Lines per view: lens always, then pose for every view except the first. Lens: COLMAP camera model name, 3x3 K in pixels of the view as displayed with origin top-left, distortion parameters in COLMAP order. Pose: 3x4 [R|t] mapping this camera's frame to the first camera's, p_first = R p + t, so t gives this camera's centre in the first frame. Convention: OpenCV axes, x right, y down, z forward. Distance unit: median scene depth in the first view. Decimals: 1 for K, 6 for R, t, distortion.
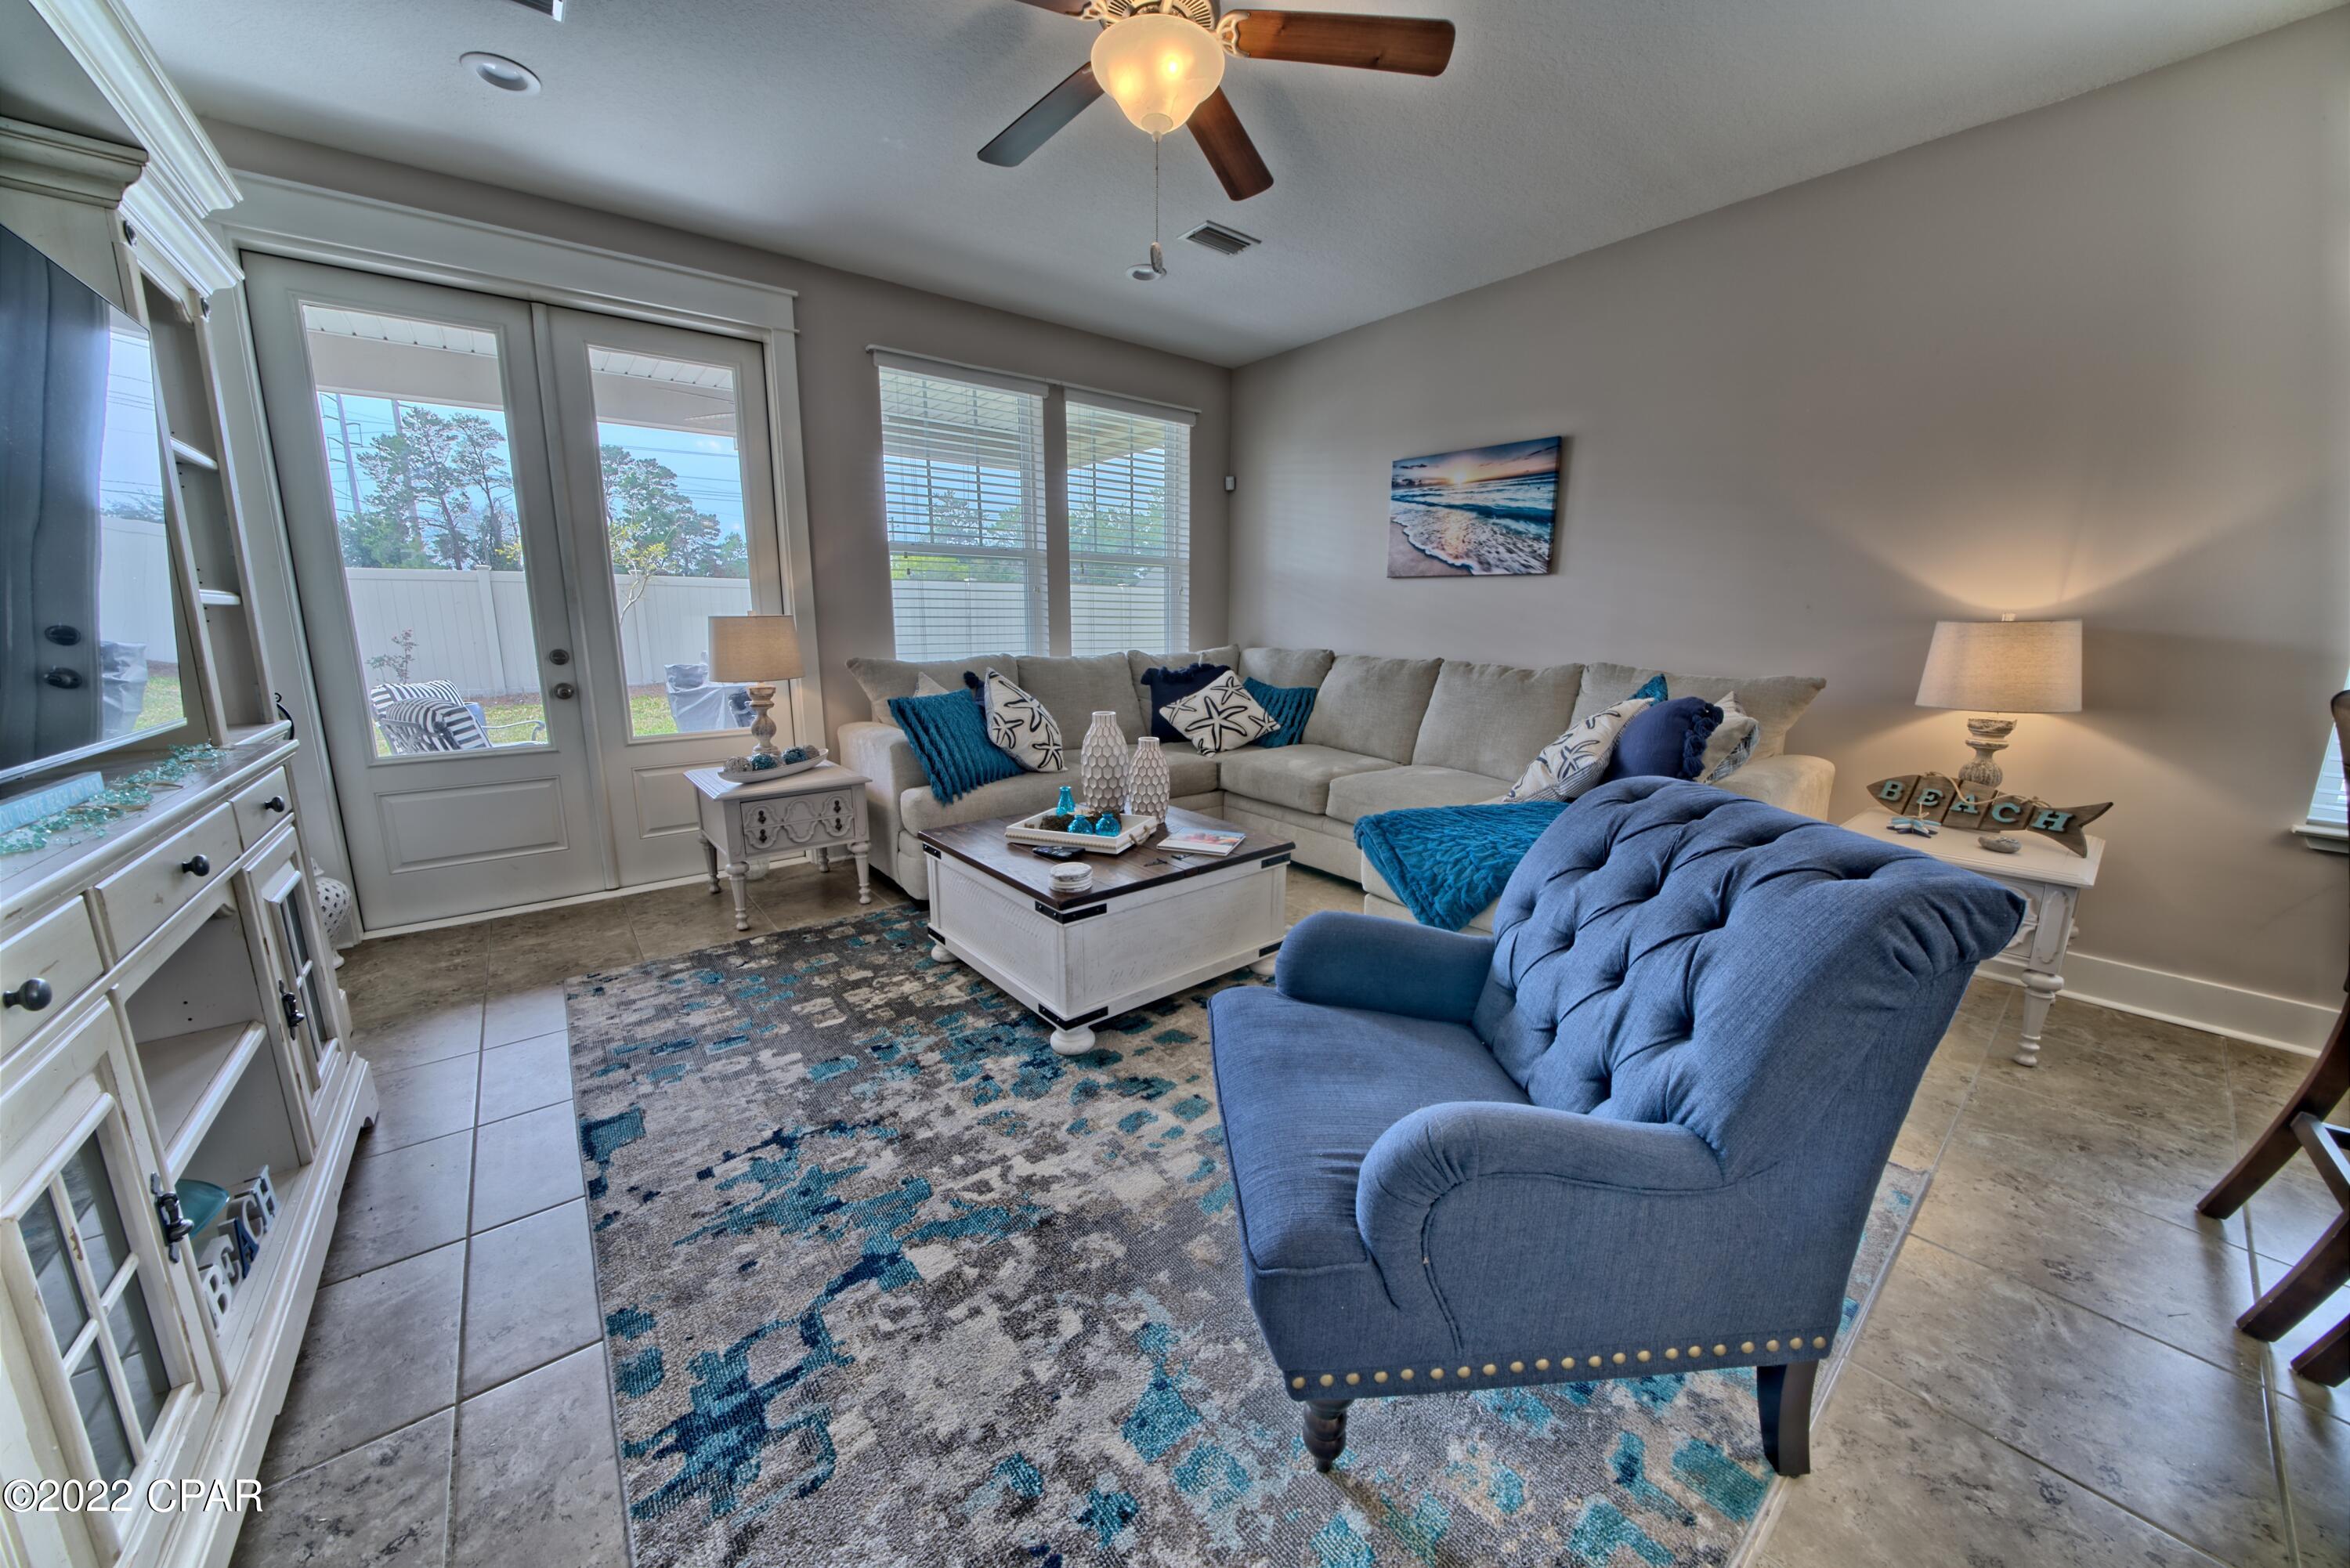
lens RADIAL K [[813.6, 0, 1174.5], [0, 813.6, 773.7], [0, 0, 1]] dist [-0.022825, 0.001459]
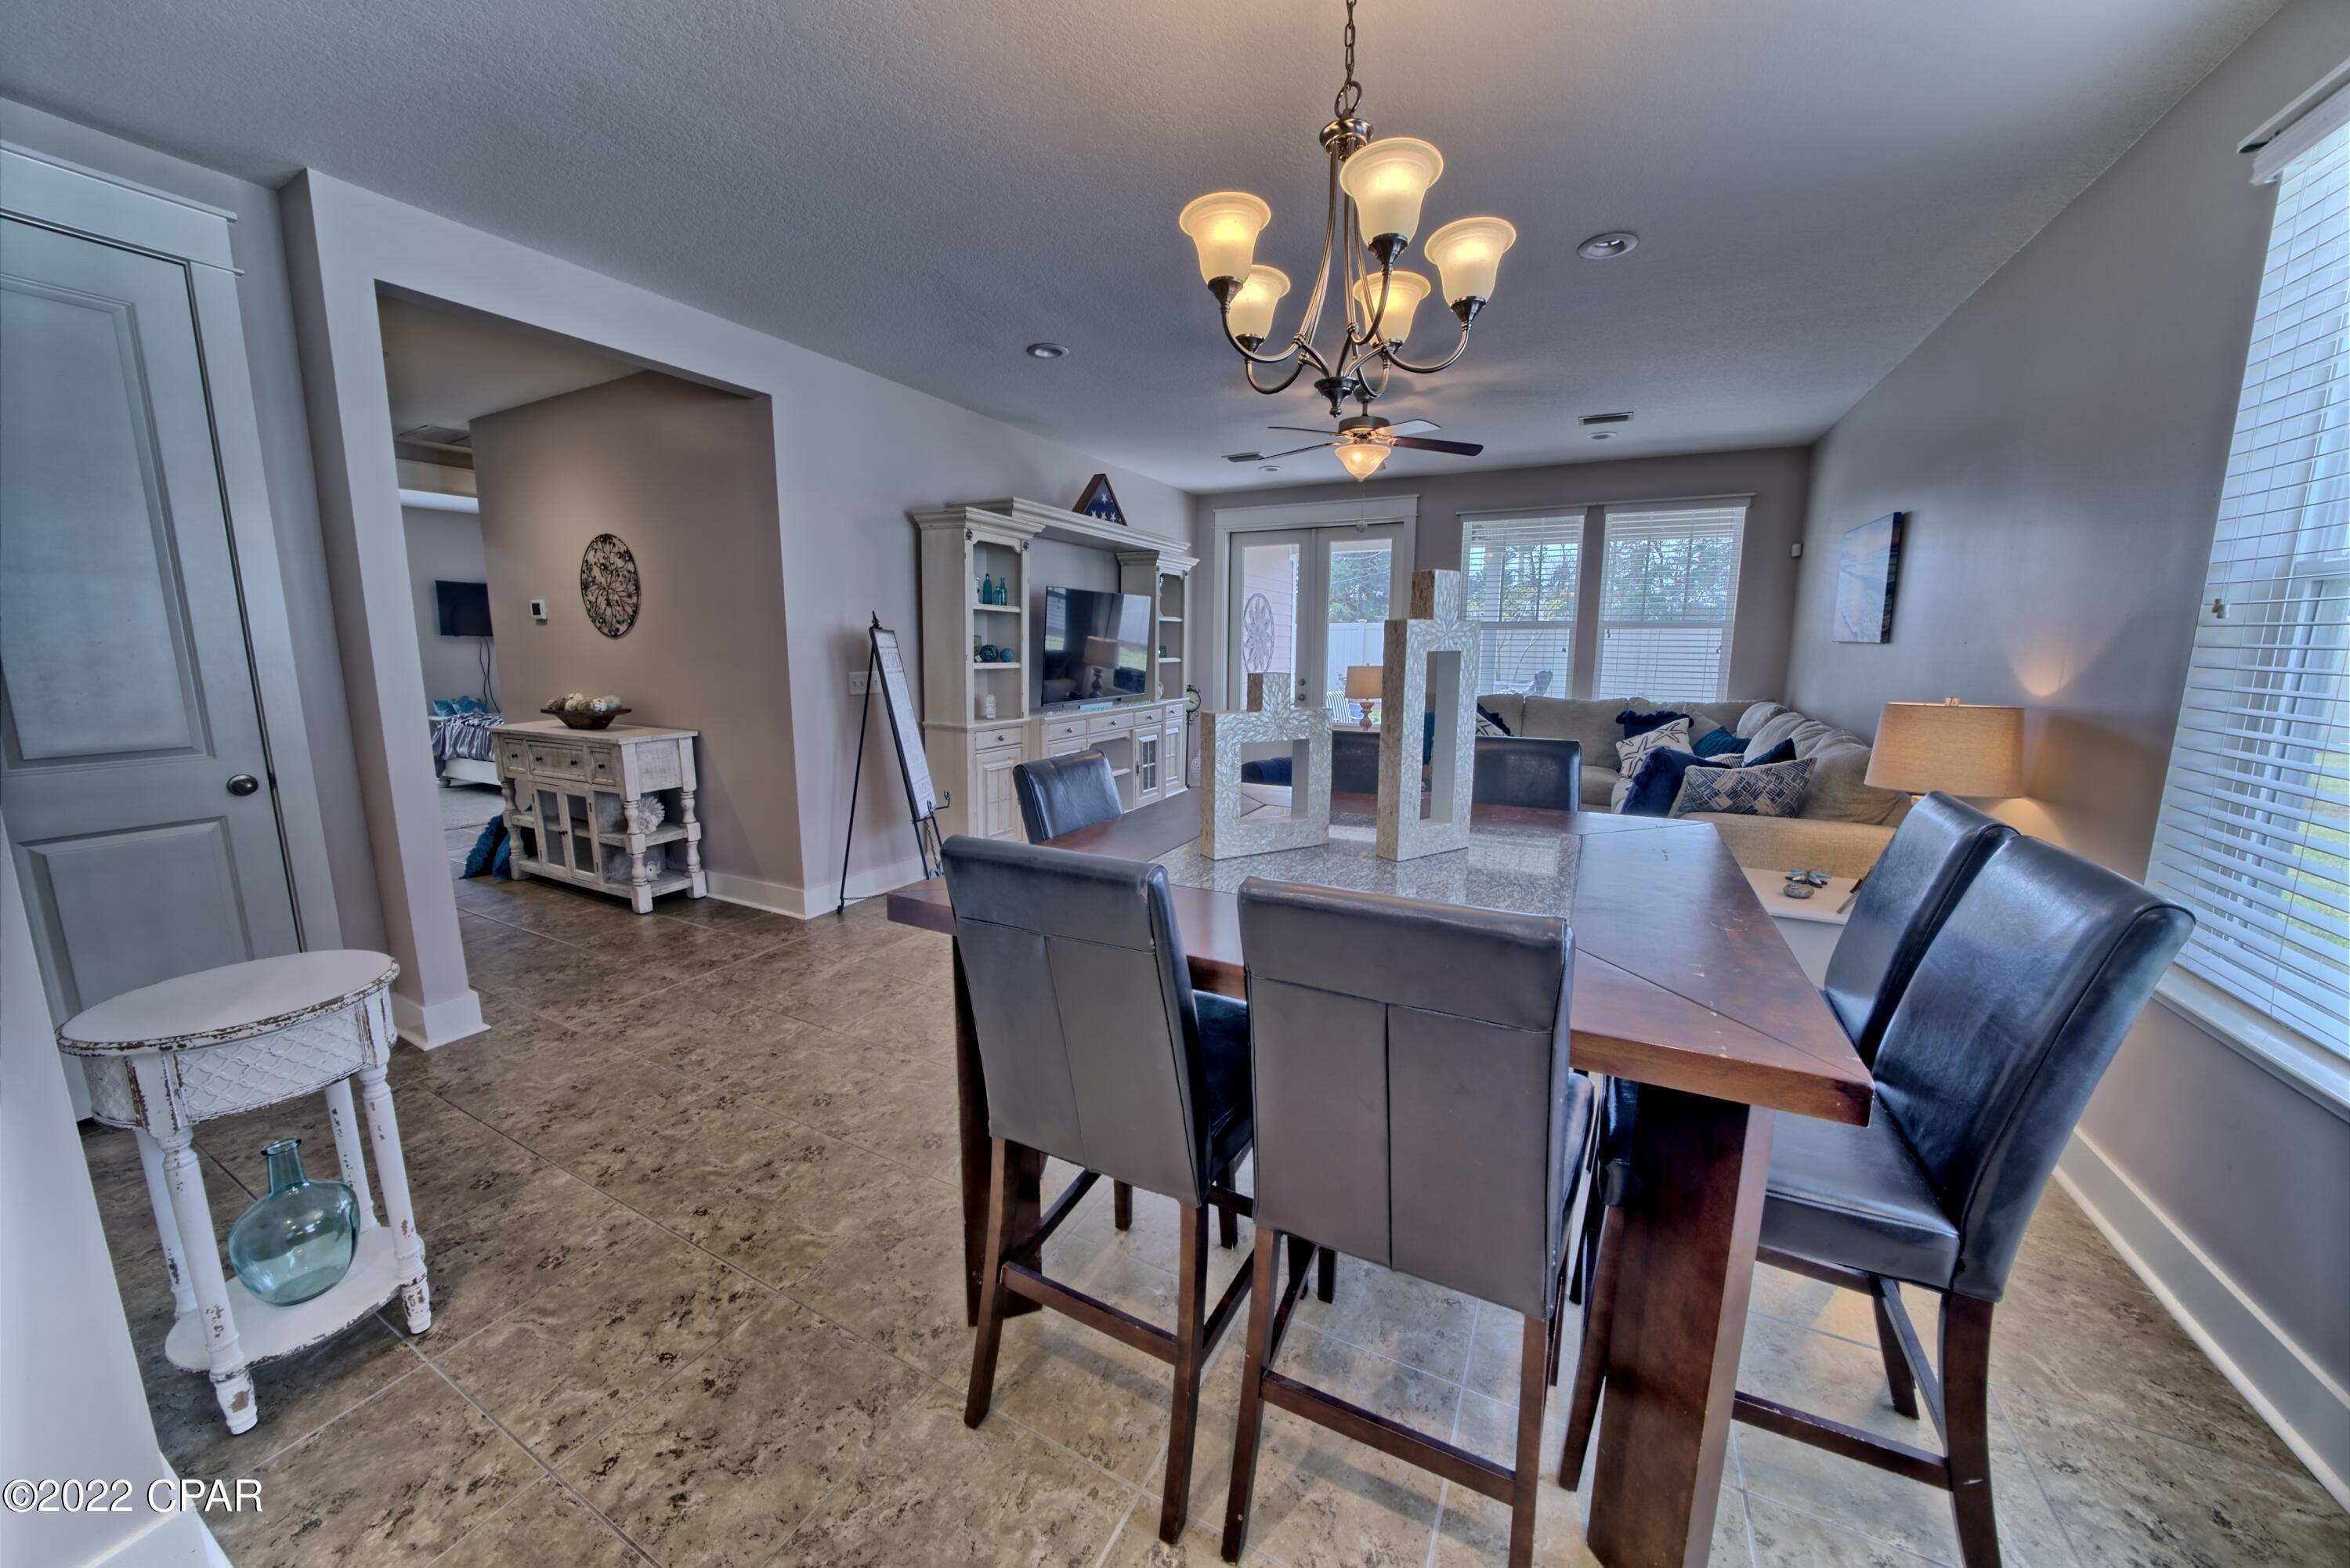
lens RADIAL K [[813.6, 0, 1171.3], [0, 813.6, 781.3], [0, 0, 1]] dist [-0.022825, 0.001459]
pose [[0.400555, 0.147541, -0.904316, 0.820701], [-0.178660, 0.980584, 0.080849, 0.004146], [0.898686, 0.129180, 0.419137, -0.163056]]
